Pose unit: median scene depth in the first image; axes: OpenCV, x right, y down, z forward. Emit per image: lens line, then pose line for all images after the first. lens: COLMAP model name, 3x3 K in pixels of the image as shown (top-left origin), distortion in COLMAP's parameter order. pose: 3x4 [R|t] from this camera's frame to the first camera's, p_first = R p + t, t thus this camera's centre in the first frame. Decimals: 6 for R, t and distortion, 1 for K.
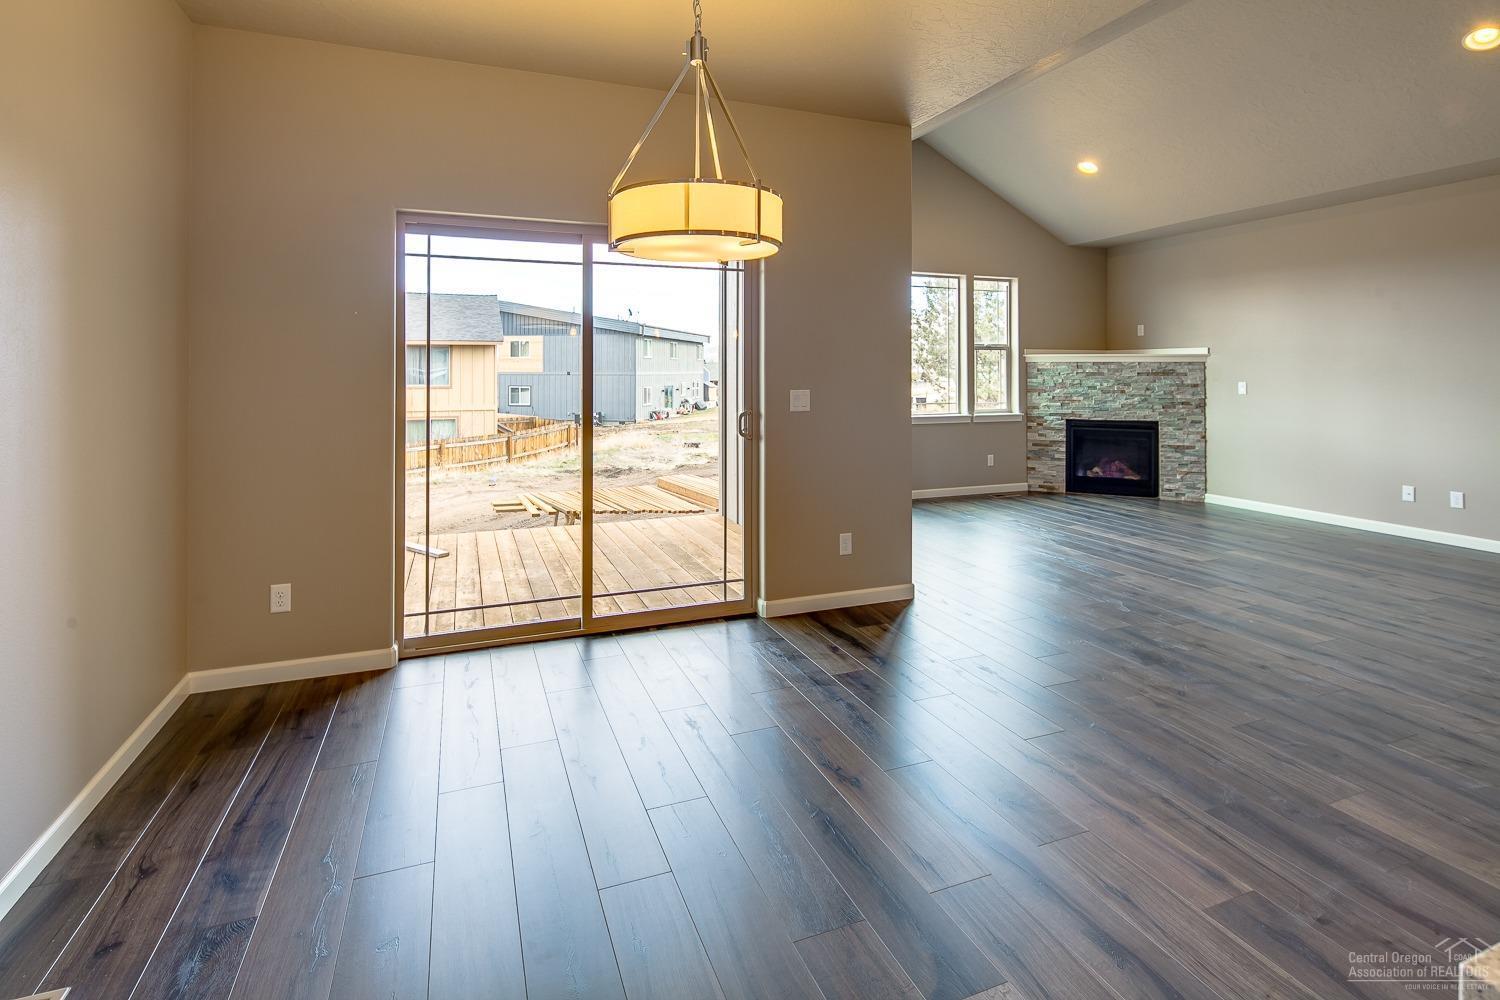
lens RADIAL K [[722.5, 0, 740.5], [0, 722.5, 369.2], [0, 0, 1]] dist [0.000457, -0.001178]
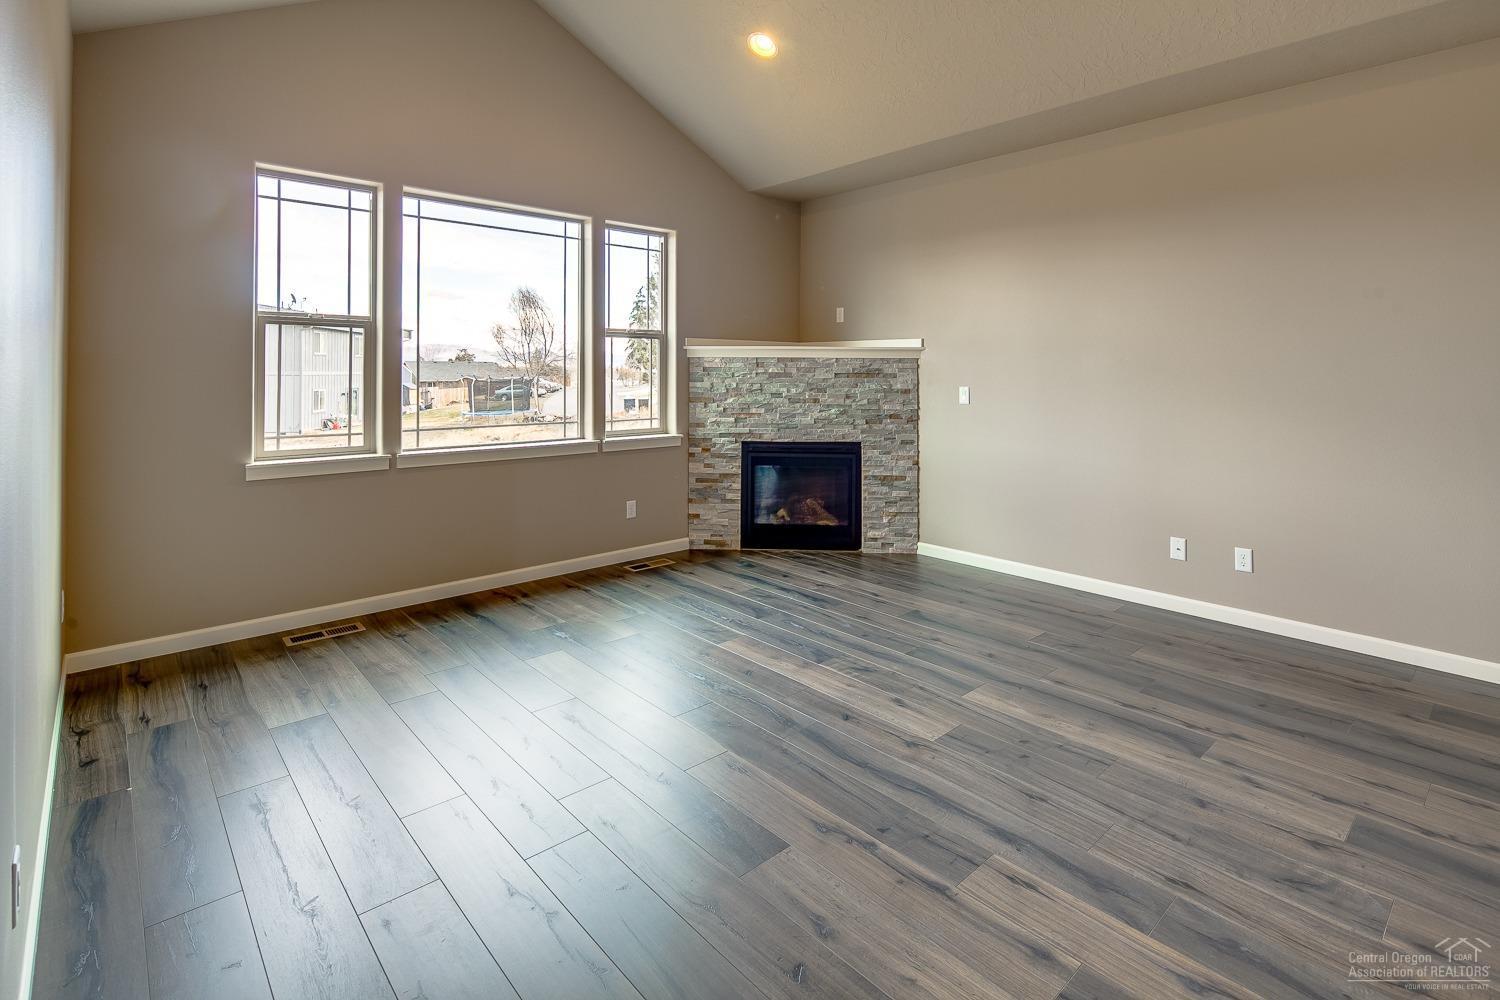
lens RADIAL K [[722.5, 0, 740.5], [0, 722.5, 369.2], [0, 0, 1]] dist [0.000457, -0.001178]
pose [[0.936816, 0.003146, 0.349809, 0.215108], [-0.003094, 0.999995, -0.000706, 0.001574], [-0.349809, -0.000421, 0.936821, 0.369510]]
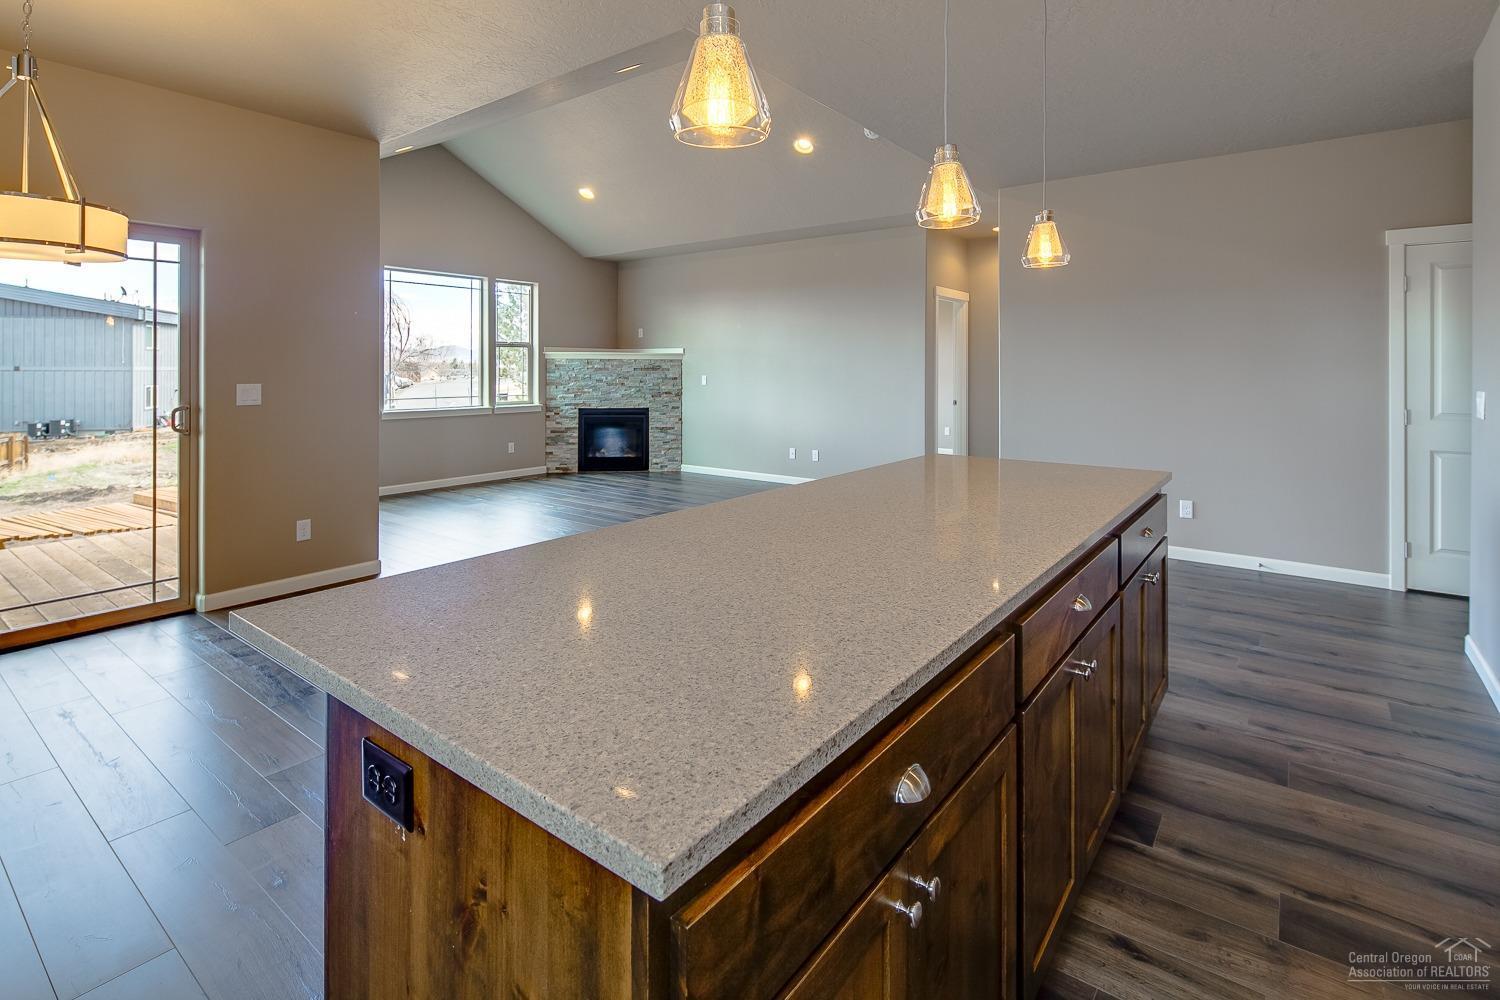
lens RADIAL K [[722.5, 0, 740.5], [0, 722.5, 369.2], [0, 0, 1]] dist [0.000457, -0.001178]
pose [[0.854410, 0.000664, 0.519598, 0.074238], [-0.003670, 0.999982, 0.004757, 0.000234], [-0.519586, -0.005972, 0.854397, -0.119639]]
